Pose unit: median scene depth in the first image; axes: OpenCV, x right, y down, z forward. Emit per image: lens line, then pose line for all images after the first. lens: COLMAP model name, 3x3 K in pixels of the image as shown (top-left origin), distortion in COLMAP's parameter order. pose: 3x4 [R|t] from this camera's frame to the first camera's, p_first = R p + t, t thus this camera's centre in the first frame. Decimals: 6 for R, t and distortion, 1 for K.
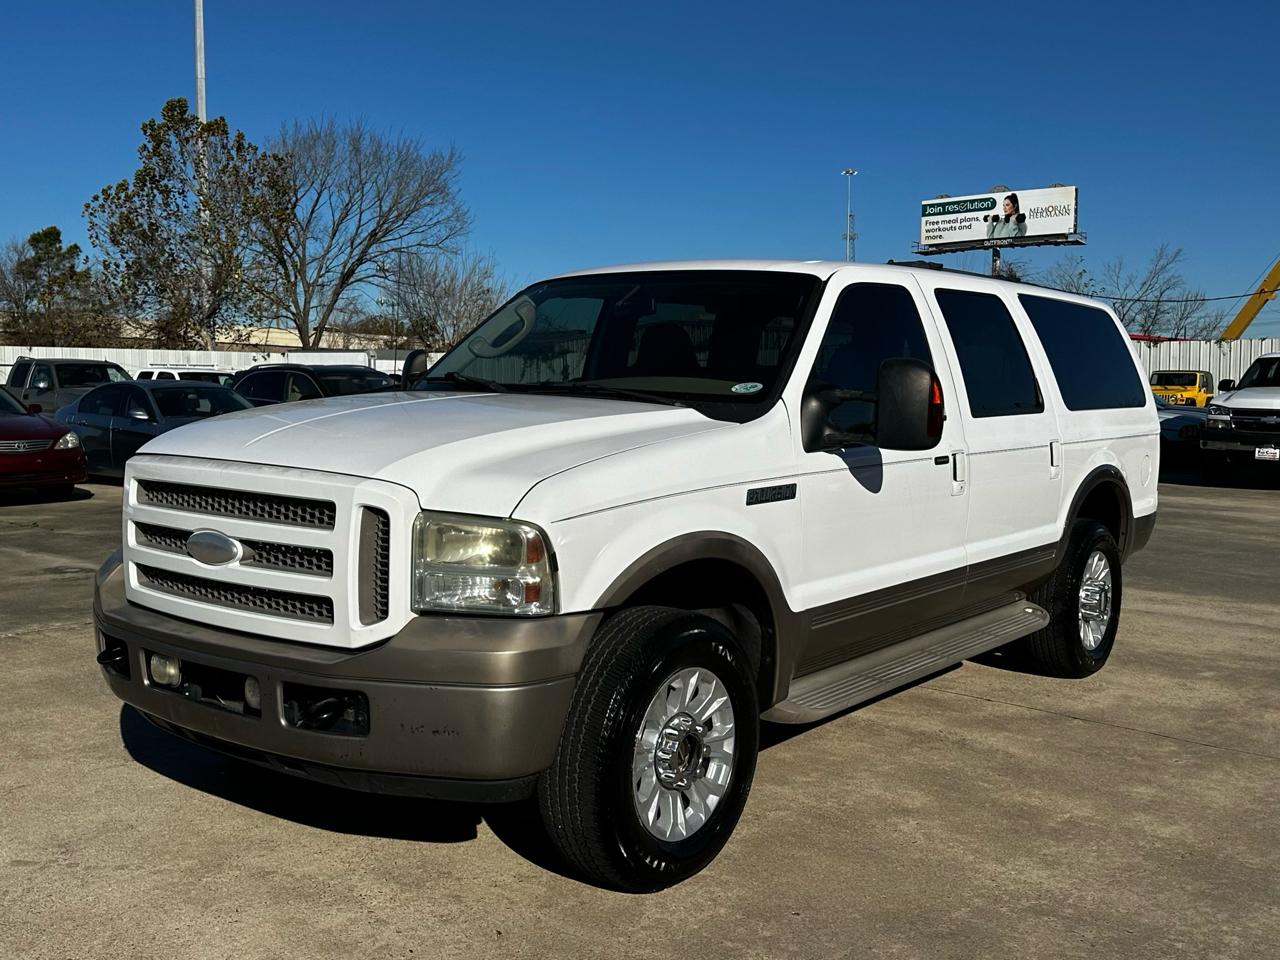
lens RADIAL K [[1260.6, 0, 647.0], [0, 1260.6, 470.3], [0, 0, 1]] dist [0.185889, -0.414810]
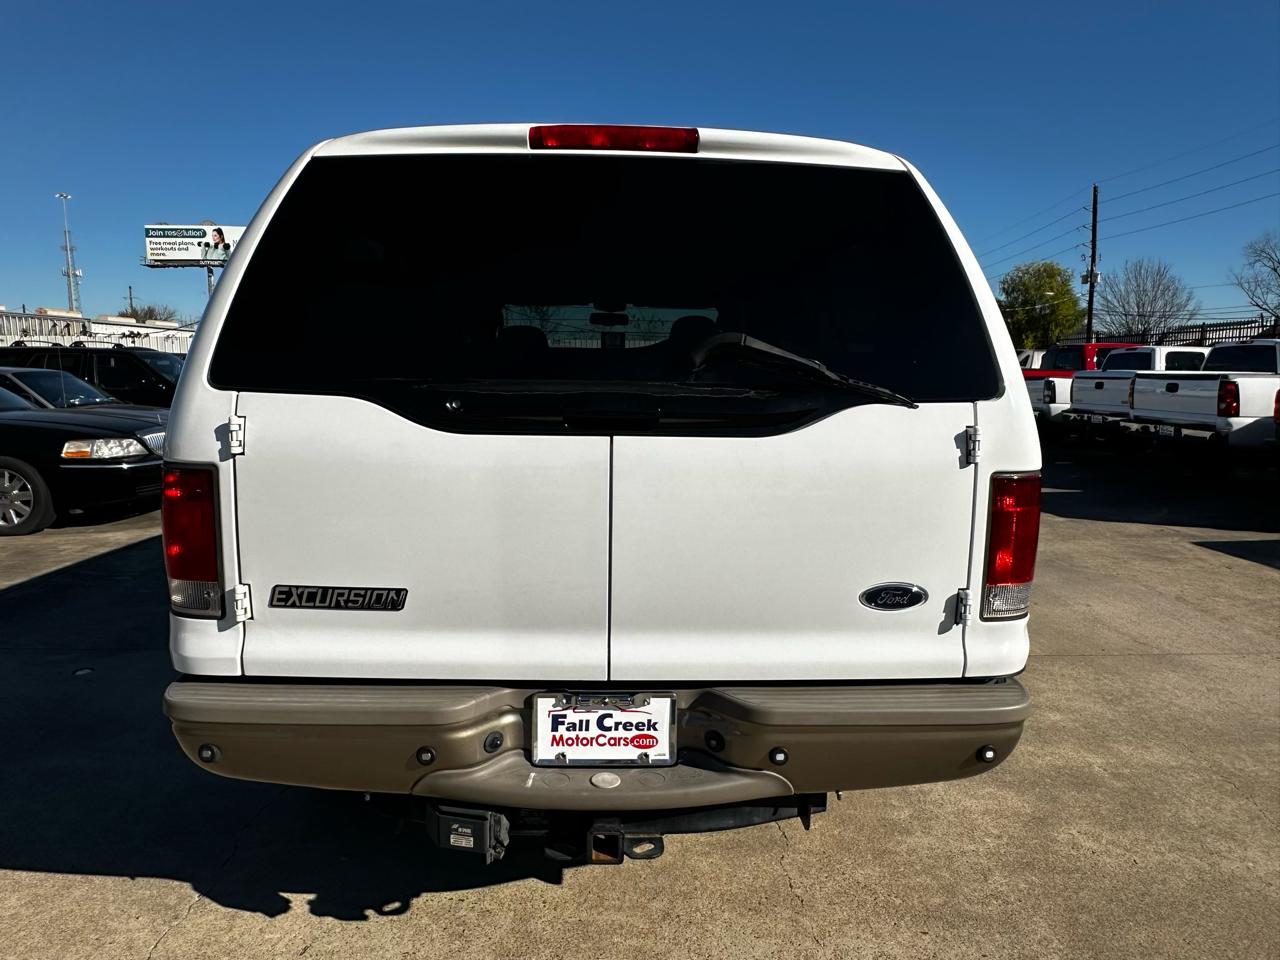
lens RADIAL K [[845.5, 0, 637.8], [0, 845.5, 481.6], [0, 0, 1]] dist [-0.001437, -0.000317]
pose [[0.737586, -0.089468, 0.669299, -0.155434], [0.044720, 0.995480, 0.083787, -0.017637], [-0.673770, -0.031869, 0.738253, 0.283506]]
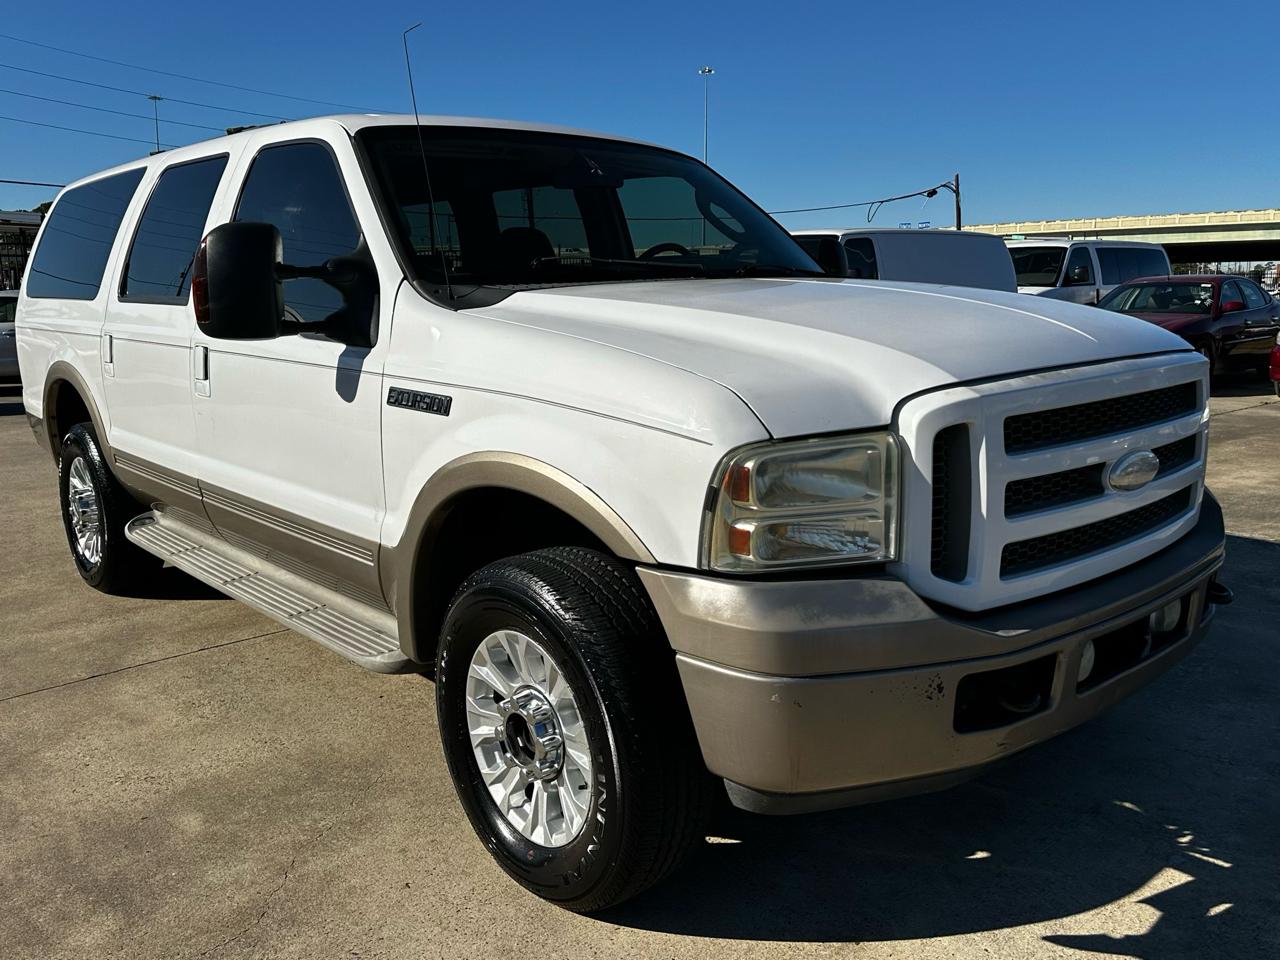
lens RADIAL K [[1059.3, 0, 640.0], [0, 1059.3, 480.0], [0, 0, 1]] dist [0.112916, -0.171658]
pose [[-0.129802, 0.167942, -0.977214, 0.466363], [-0.056149, 0.982725, 0.176348, -0.037421], [0.989949, 0.077759, -0.118130, 0.698026]]
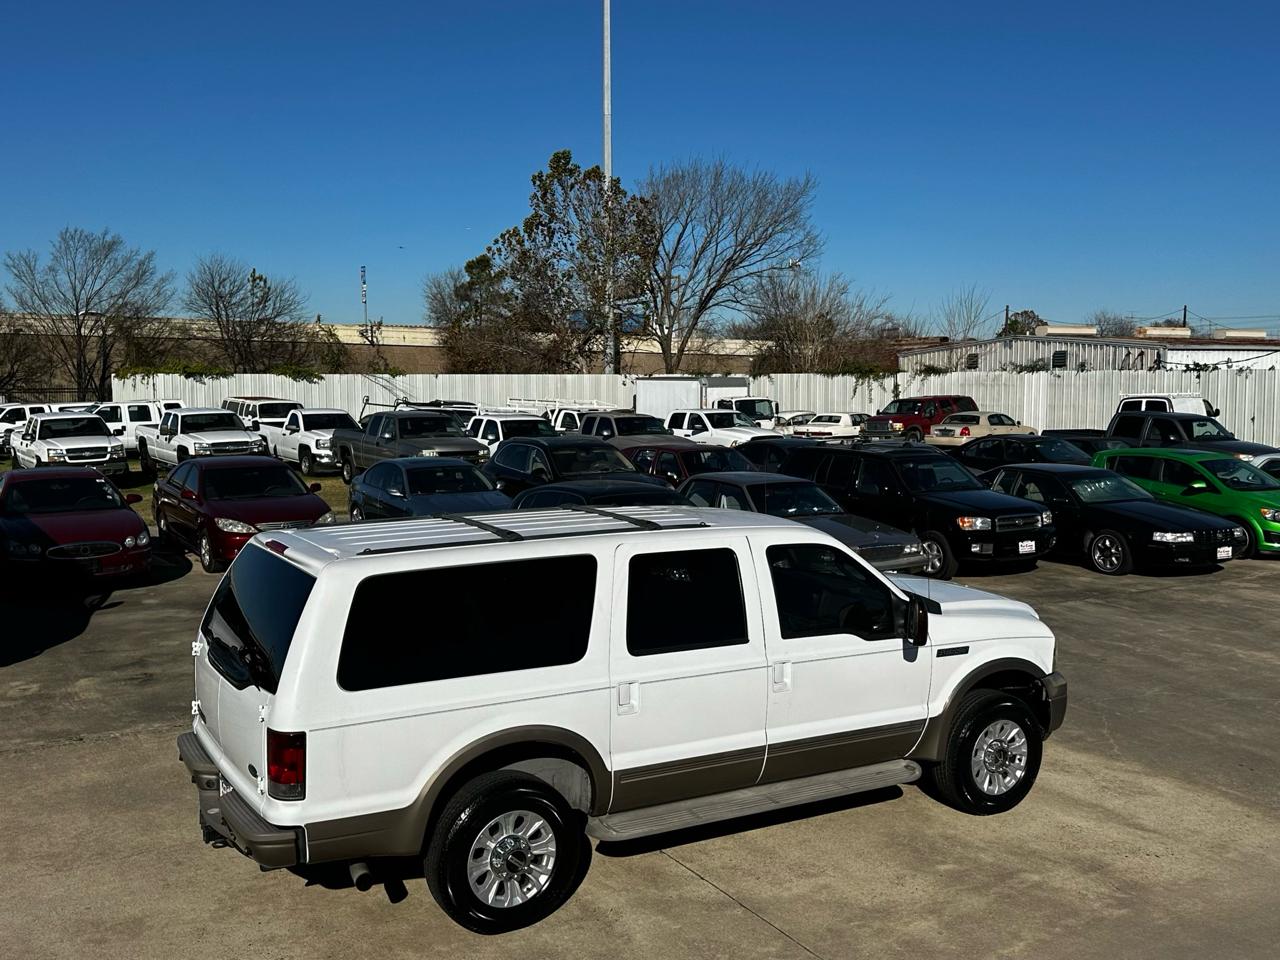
lens RADIAL K [[1228.9, 0, 656.8], [0, 1228.9, 457.8], [0, 0, 1]] dist [0.221839, -0.496079]
pose [[0.949949, 0.017655, -0.311907, 0.305758], [-0.017182, 0.999843, 0.004266, -0.118858], [0.311933, 0.001307, 0.950103, -0.085376]]
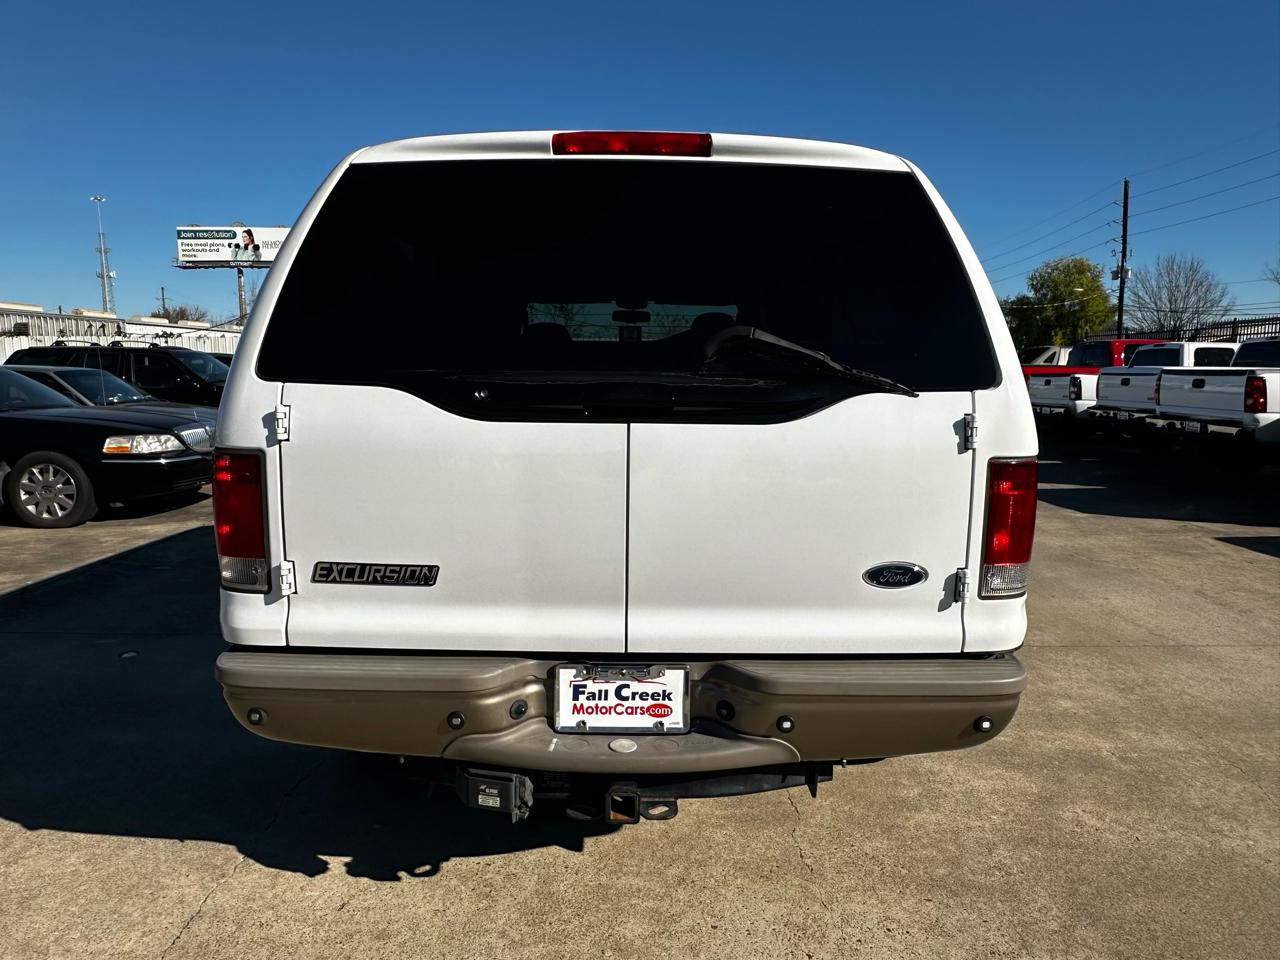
lens RADIAL K [[846.0, 0, 639.5], [0, 846.0, 482.1], [0, 0, 1]] dist [-0.002161, -0.000371]
pose [[0.755514, -0.090163, 0.648898, -0.161298], [0.046027, 0.995342, 0.084712, -0.015740], [-0.653513, -0.034134, 0.756145, 0.274657]]
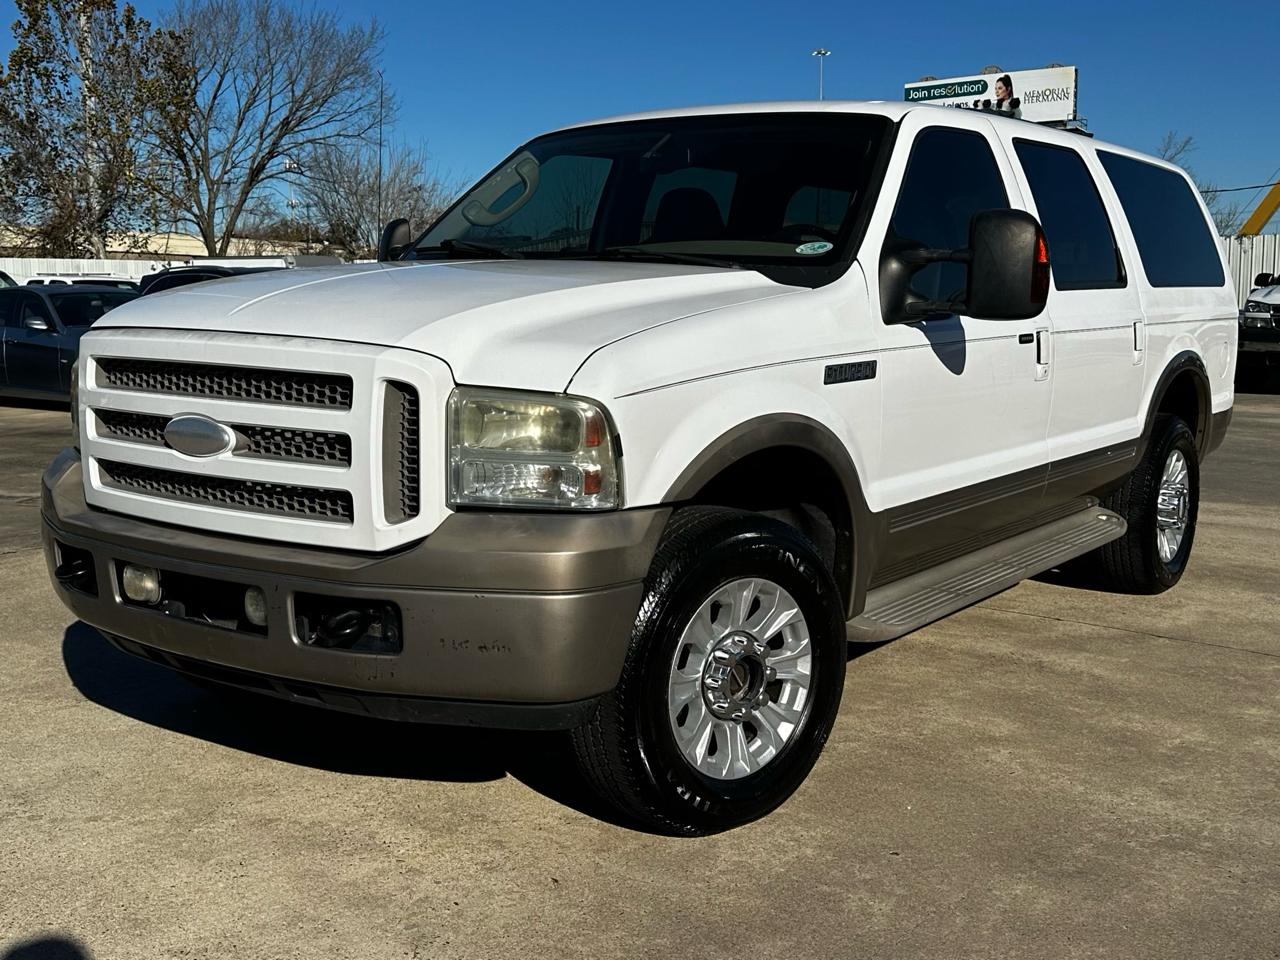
lens RADIAL K [[1404.2, 0, 640.0], [0, 1404.2, 480.0], [0, 0, 1]] dist [0.171447, -0.371854]
pose [[0.999458, -0.013887, 0.029851, -0.024278], [0.012042, 0.998057, 0.061125, 0.010842], [-0.030642, -0.060733, 0.997684, 0.020887]]
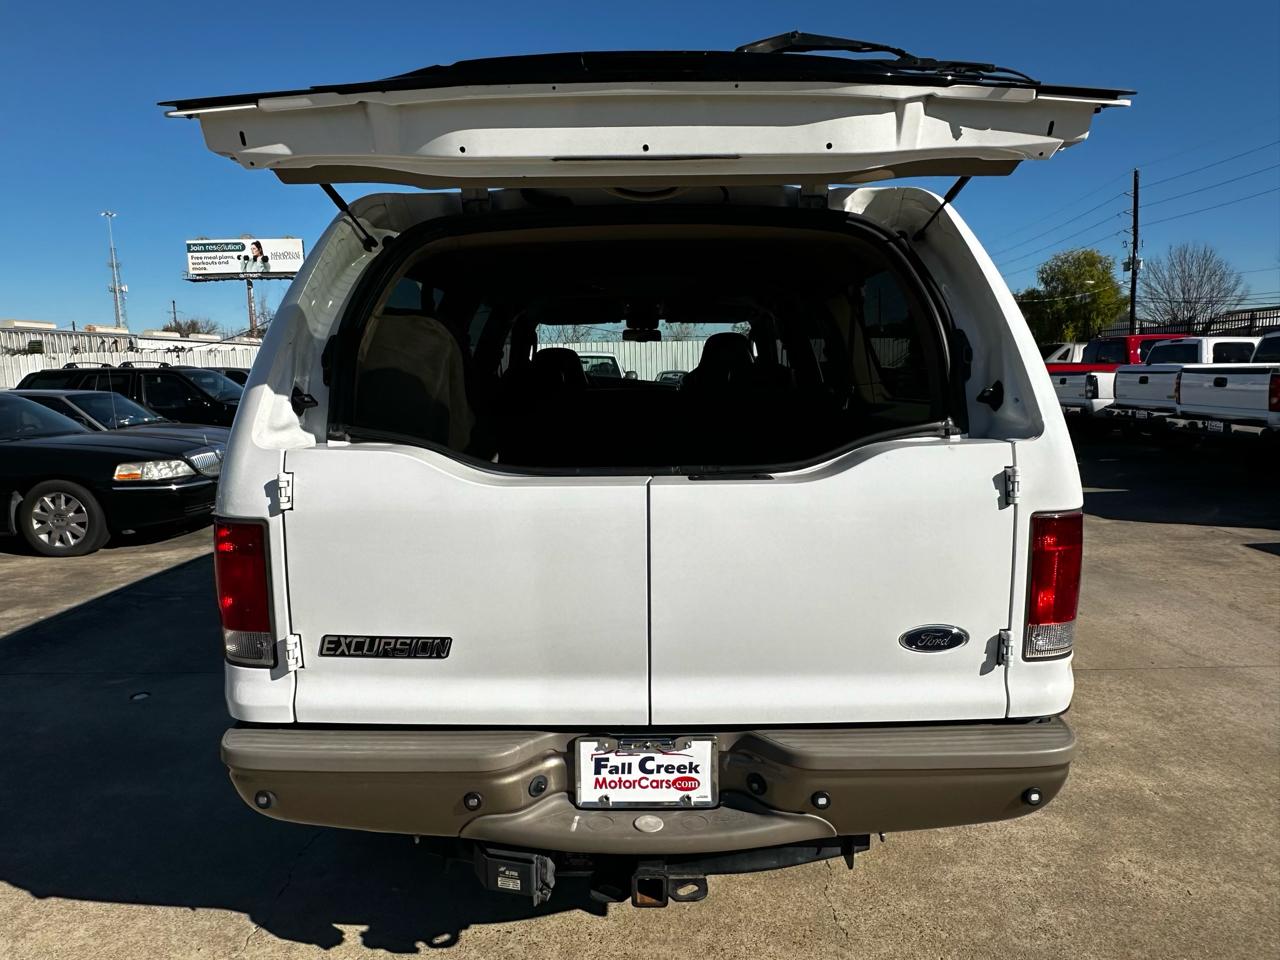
lens RADIAL K [[845.1, 0, 634.7], [0, 845.1, 481.3], [0, 0, 1]] dist [-0.000429, -0.001271]
pose [[0.764828, -0.104243, 0.635745, -0.156075], [0.067765, 0.994365, 0.081522, -0.026440], [-0.640660, -0.019269, 0.767583, 0.282636]]
